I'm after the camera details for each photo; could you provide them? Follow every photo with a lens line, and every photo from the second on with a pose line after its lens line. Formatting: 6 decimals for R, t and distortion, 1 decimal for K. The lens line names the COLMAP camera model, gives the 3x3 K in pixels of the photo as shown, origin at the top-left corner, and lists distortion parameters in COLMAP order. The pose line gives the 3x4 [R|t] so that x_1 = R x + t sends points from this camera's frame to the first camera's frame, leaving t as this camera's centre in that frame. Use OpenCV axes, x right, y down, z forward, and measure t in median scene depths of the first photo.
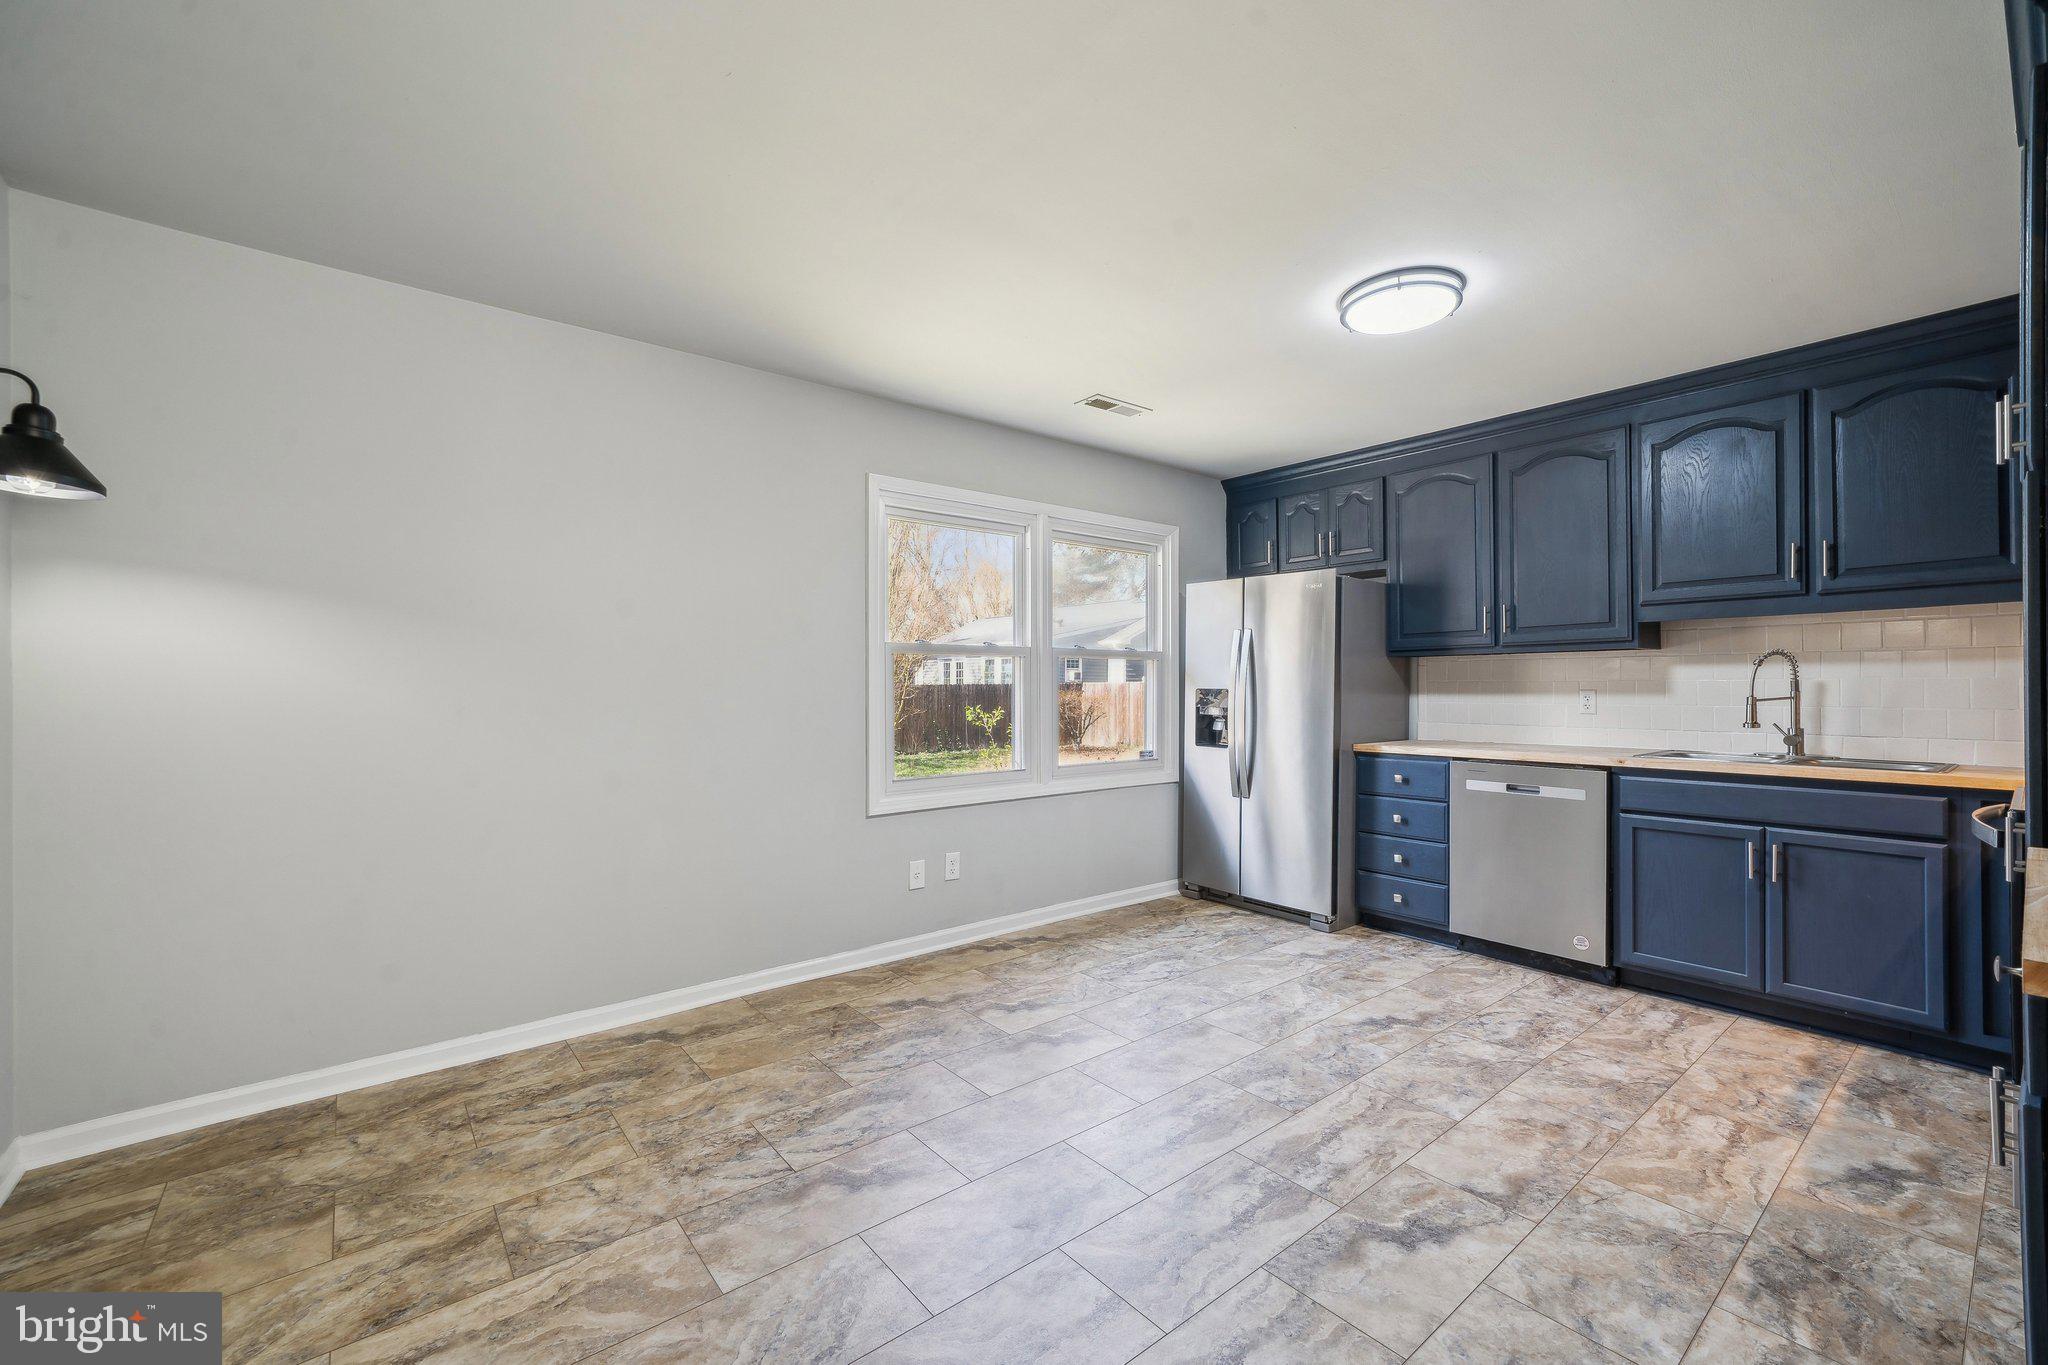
lens RADIAL K [[836.6, 0, 1013.4], [0, 836.6, 683.5], [0, 0, 1]] dist [-0.000589, 0.000432]
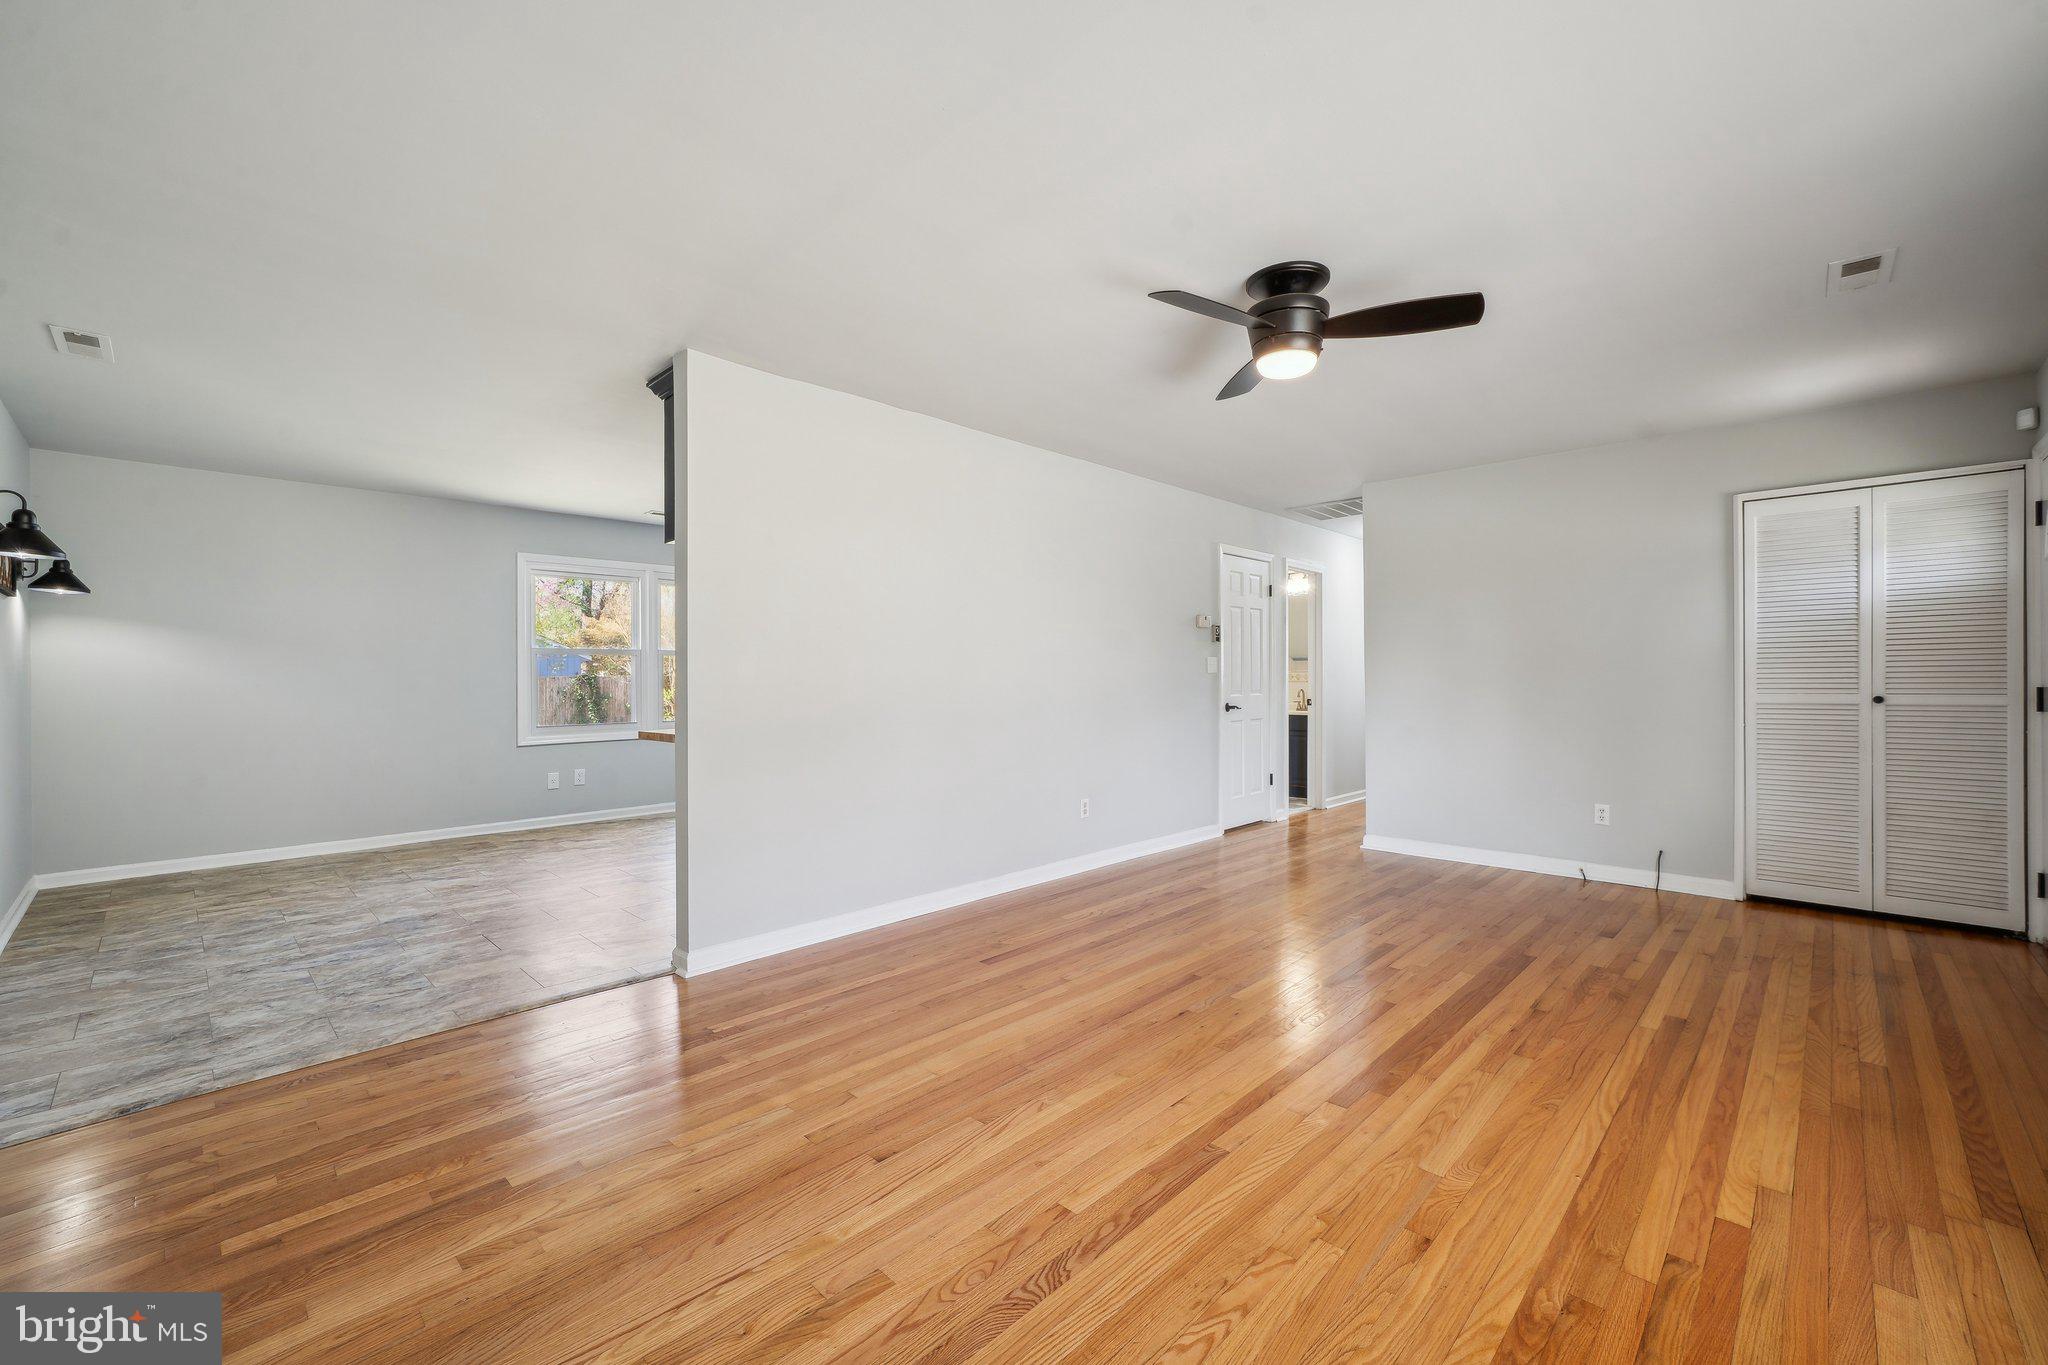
lens RADIAL K [[836.6, 0, 1013.4], [0, 836.6, 683.5], [0, 0, 1]] dist [-0.000589, 0.000432]
pose [[0.992728, -0.003724, 0.120324, 0.731786], [0.002479, 0.999942, 0.010498, 0.013381], [-0.120356, -0.010123, 0.992679, -0.982087]]
